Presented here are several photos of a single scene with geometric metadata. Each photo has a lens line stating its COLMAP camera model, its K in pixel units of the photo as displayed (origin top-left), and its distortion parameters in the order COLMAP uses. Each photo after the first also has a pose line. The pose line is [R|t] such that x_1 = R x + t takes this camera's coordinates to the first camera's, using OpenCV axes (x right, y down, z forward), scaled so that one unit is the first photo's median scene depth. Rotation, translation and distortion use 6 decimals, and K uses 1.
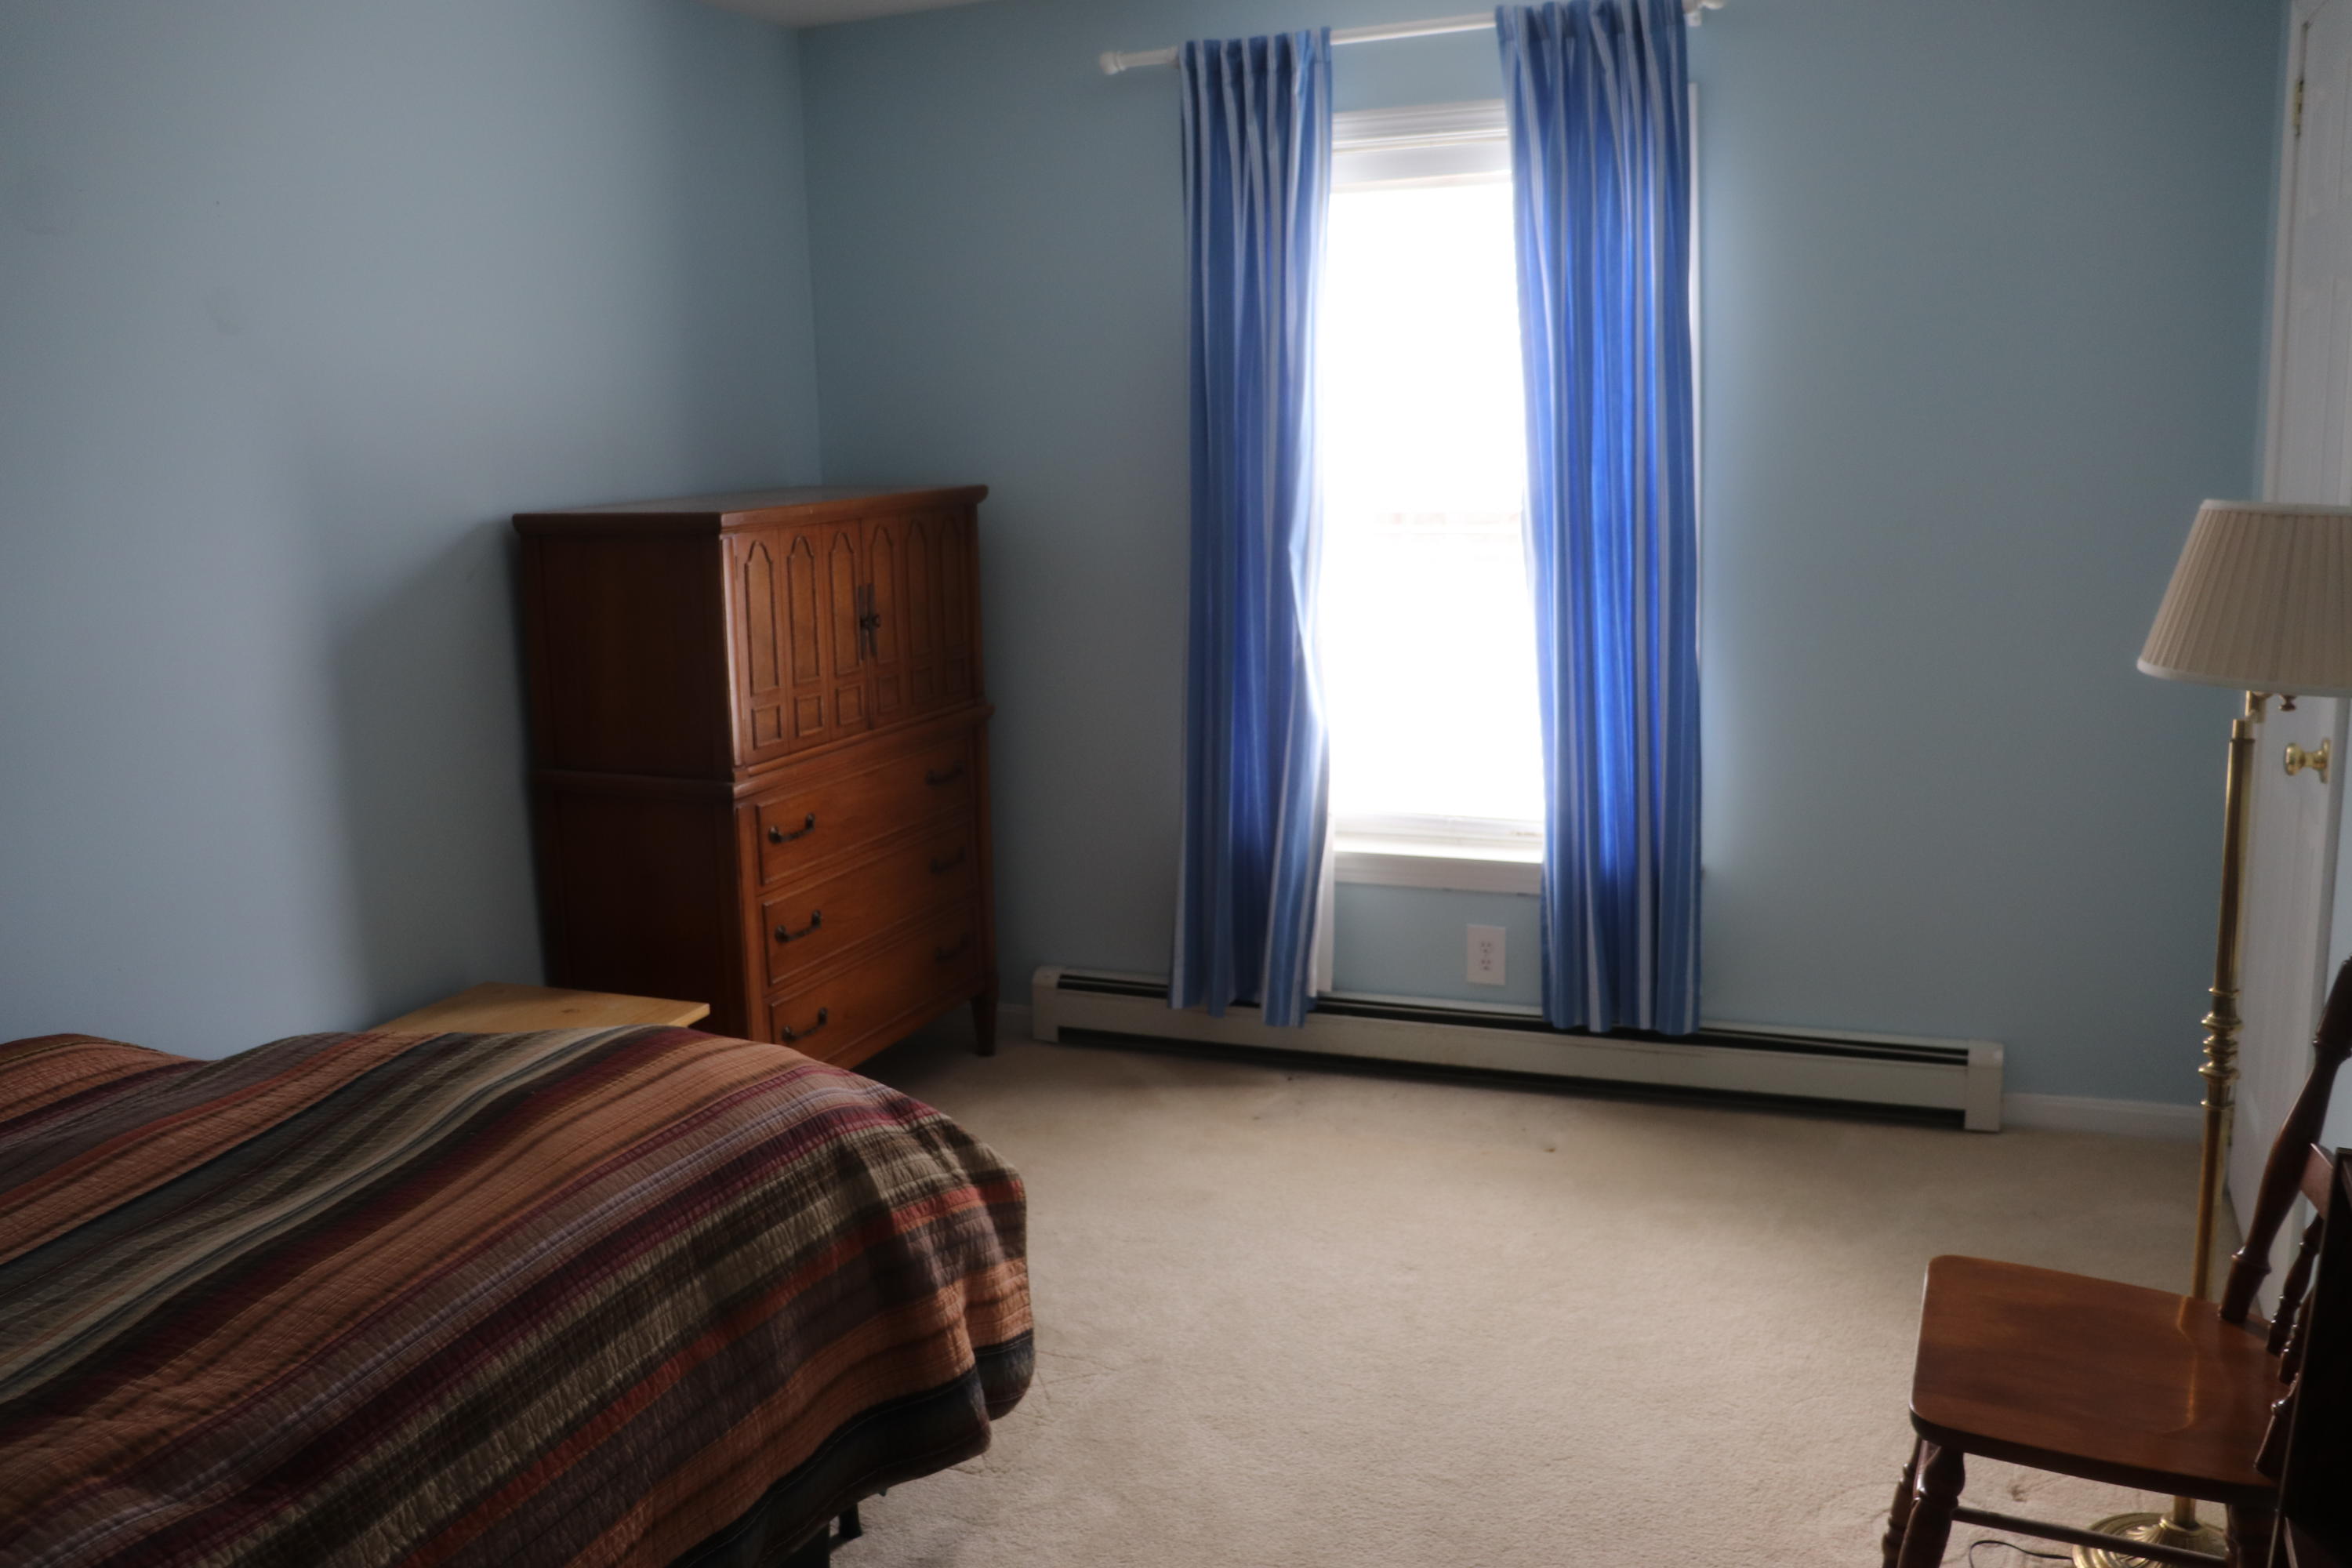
lens RADIAL K [[1979.8, 0, 1176.0], [0, 1979.8, 784.0], [0, 0, 1]] dist [-0.198318, 0.201126]
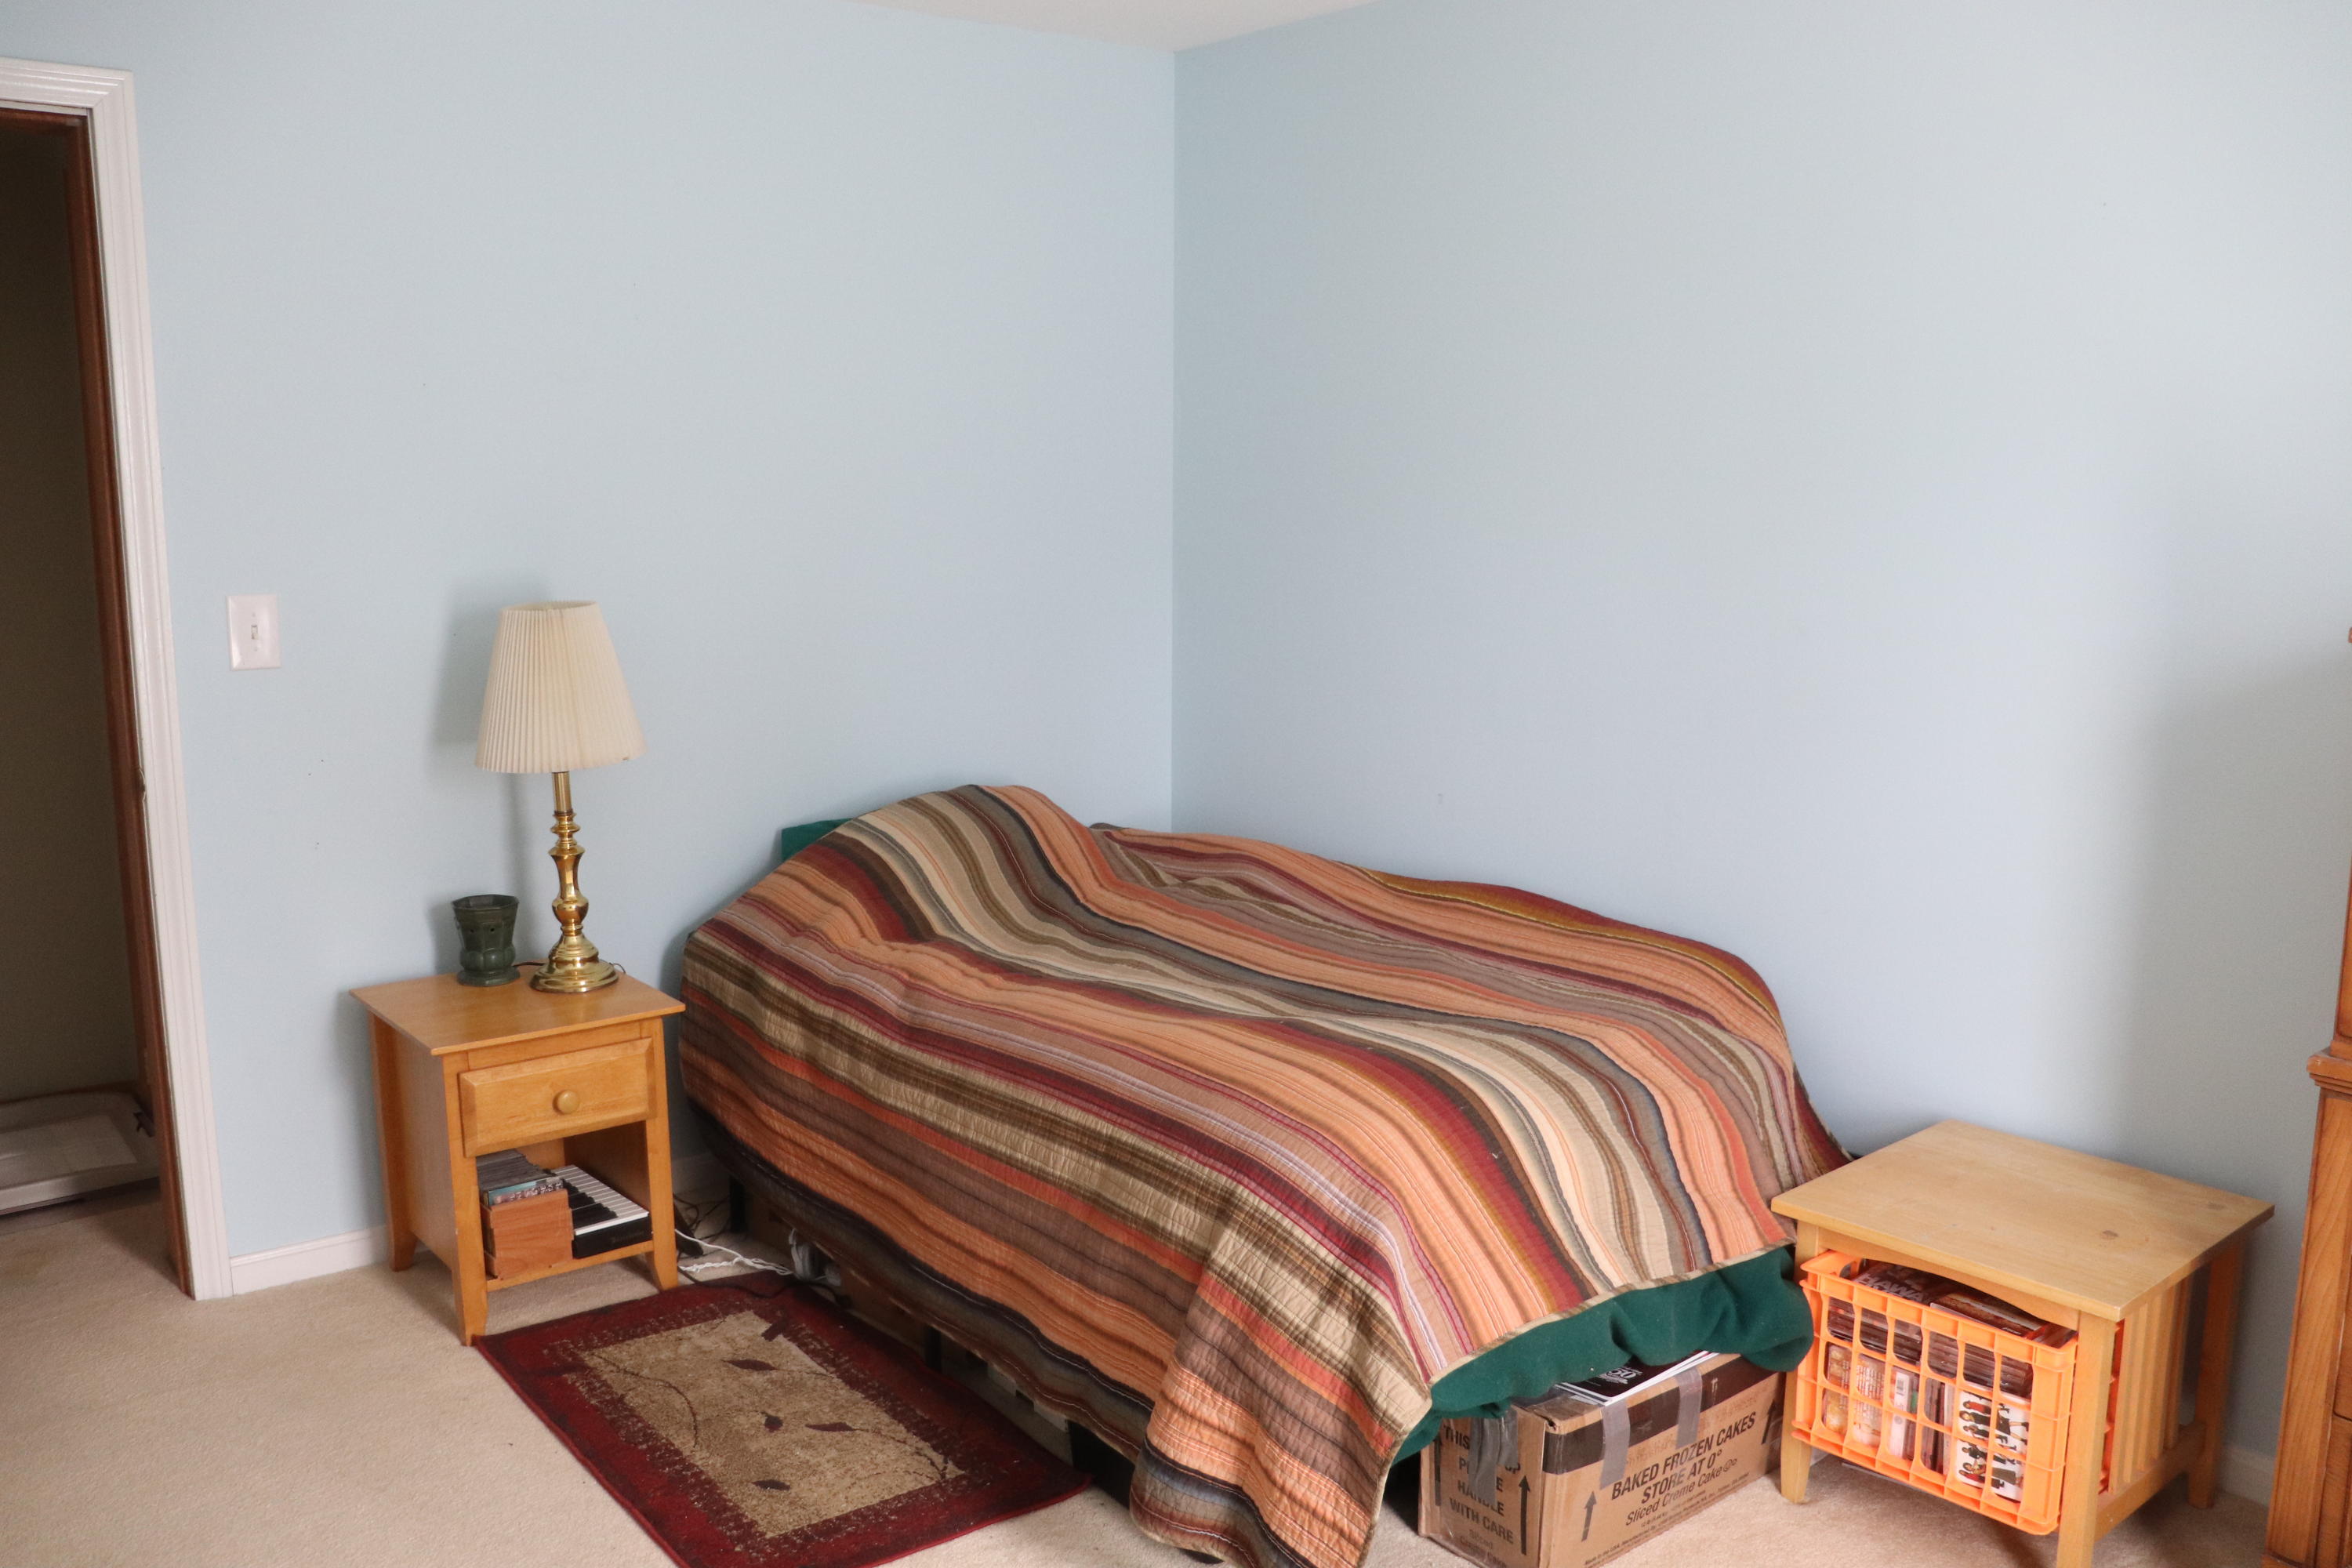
lens RADIAL K [[1979.8, 0, 1176.0], [0, 1979.8, 784.0], [0, 0, 1]] dist [-0.198318, 0.201126]
pose [[-0.487367, 0.180718, -0.854292, 0.719990], [-0.146090, 0.947684, 0.283818, -0.319307], [0.860890, 0.263127, -0.435469, 1.463688]]
